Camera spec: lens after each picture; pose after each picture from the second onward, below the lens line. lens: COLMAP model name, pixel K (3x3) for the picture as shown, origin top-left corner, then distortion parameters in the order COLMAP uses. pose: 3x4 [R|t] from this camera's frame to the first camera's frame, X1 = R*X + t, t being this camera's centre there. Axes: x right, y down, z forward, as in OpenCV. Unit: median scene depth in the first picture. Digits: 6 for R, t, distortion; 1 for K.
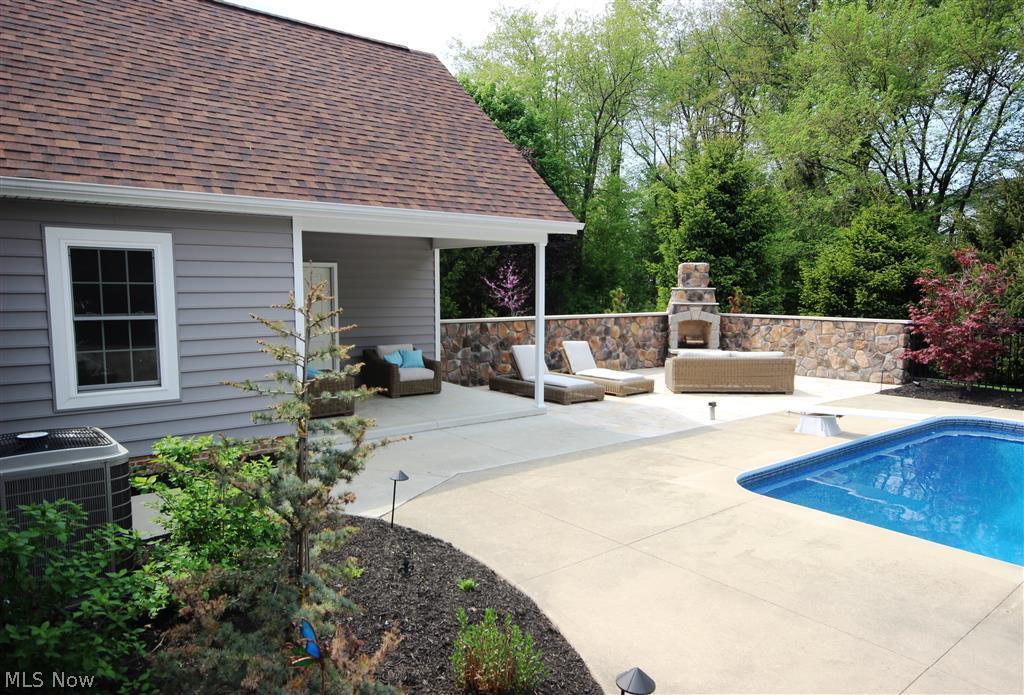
lens RADIAL K [[723.9, 0, 513.7], [0, 723.9, 351.2], [0, 0, 1]] dist [0.008031, 0.000797]
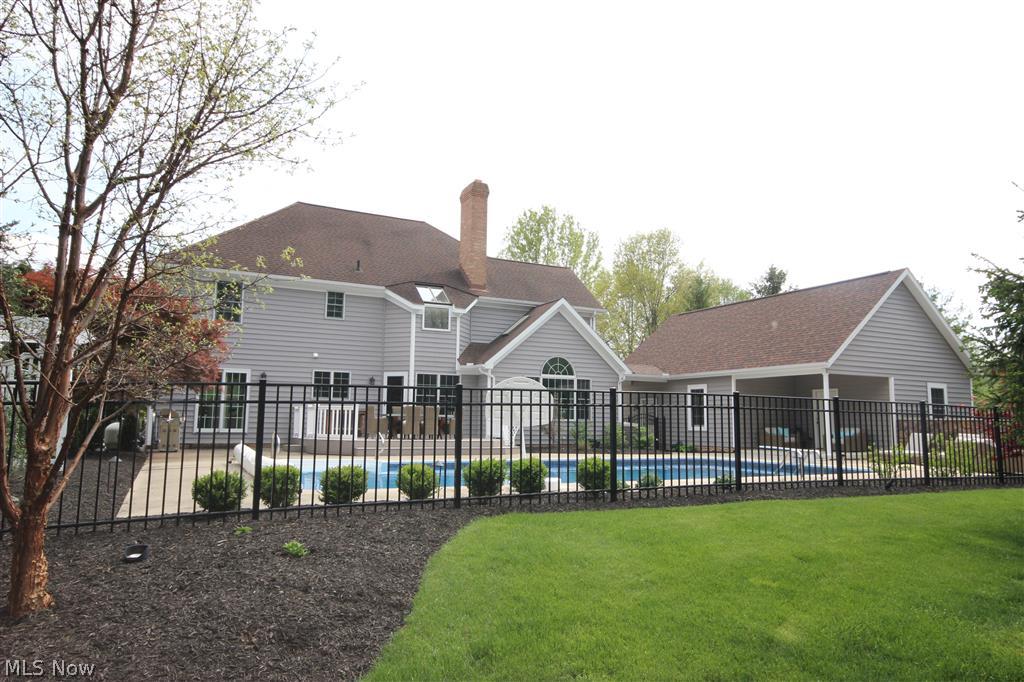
lens RADIAL K [[672.8, 0, 516.2], [0, 672.8, 342.0], [0, 0, 1]] dist [-0.004778, -0.001560]
pose [[-0.225806, -0.127062, -0.965850, 2.145219], [-0.109077, 0.988521, -0.104543, 0.059234], [0.968046, 0.081746, -0.237074, 0.616538]]
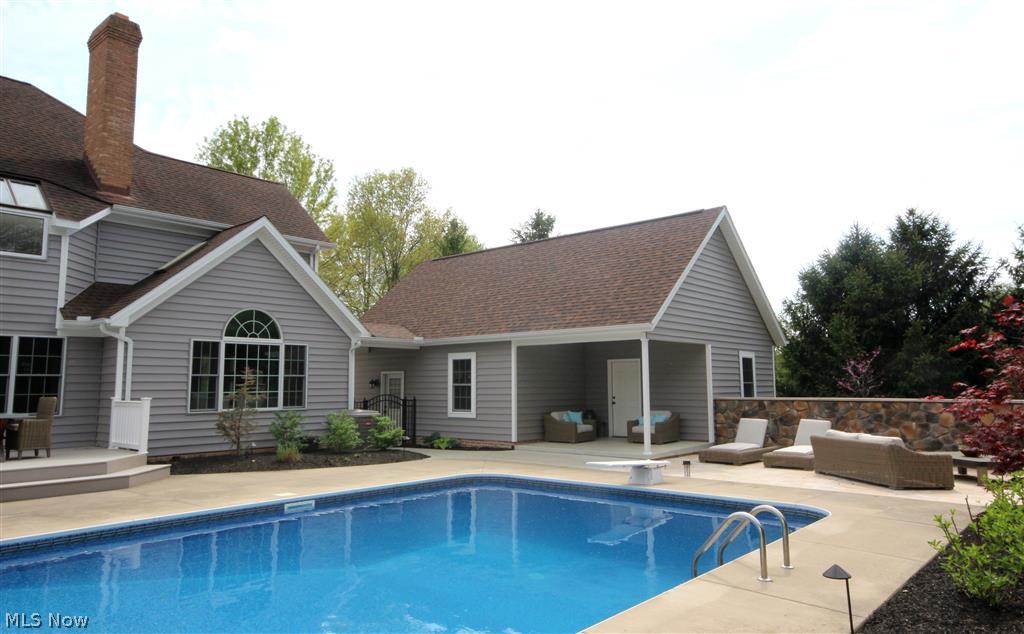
lens RADIAL K [[688.2, 0, 516.1], [0, 688.2, 311.9], [0, 0, 1]] dist [0.019001, 0.008788]
pose [[0.155609, -0.113248, -0.981306, 1.410679], [-0.088393, 0.987825, -0.128017, -0.002704], [0.983856, 0.106662, 0.143704, 0.555841]]
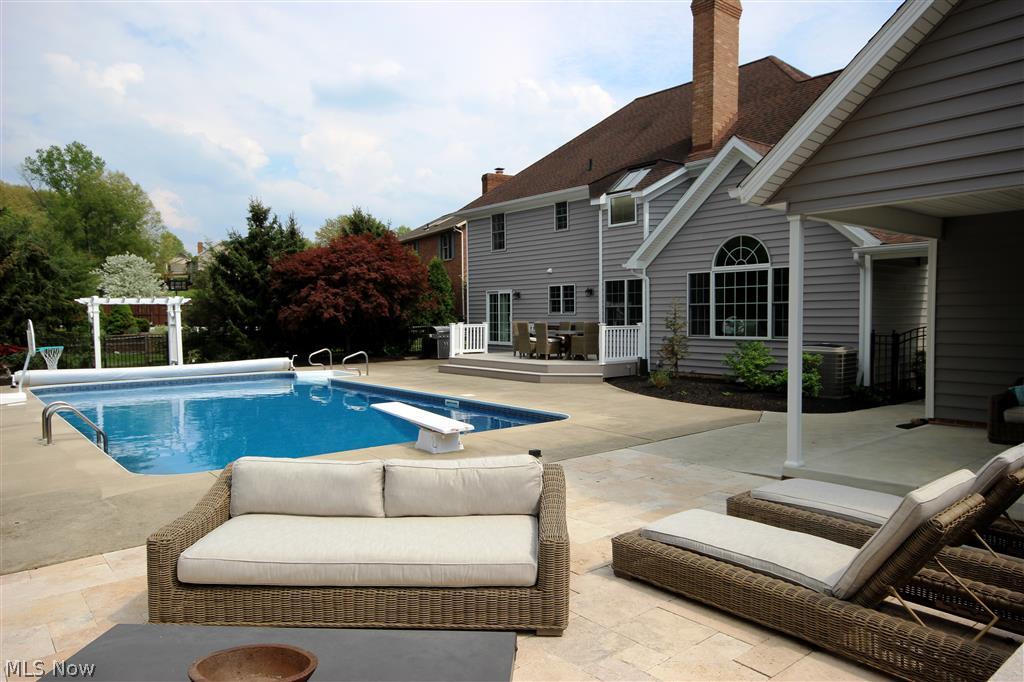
lens RADIAL K [[672.8, 0, 511.1], [0, 672.8, 342.6], [0, 0, 1]] dist [-0.004778, -0.001560]
pose [[-0.999948, 0.000468, 0.010207, 0.280212], [0.001882, 0.990289, 0.139009, -0.128261], [-0.010043, 0.139021, -0.990239, 1.683213]]
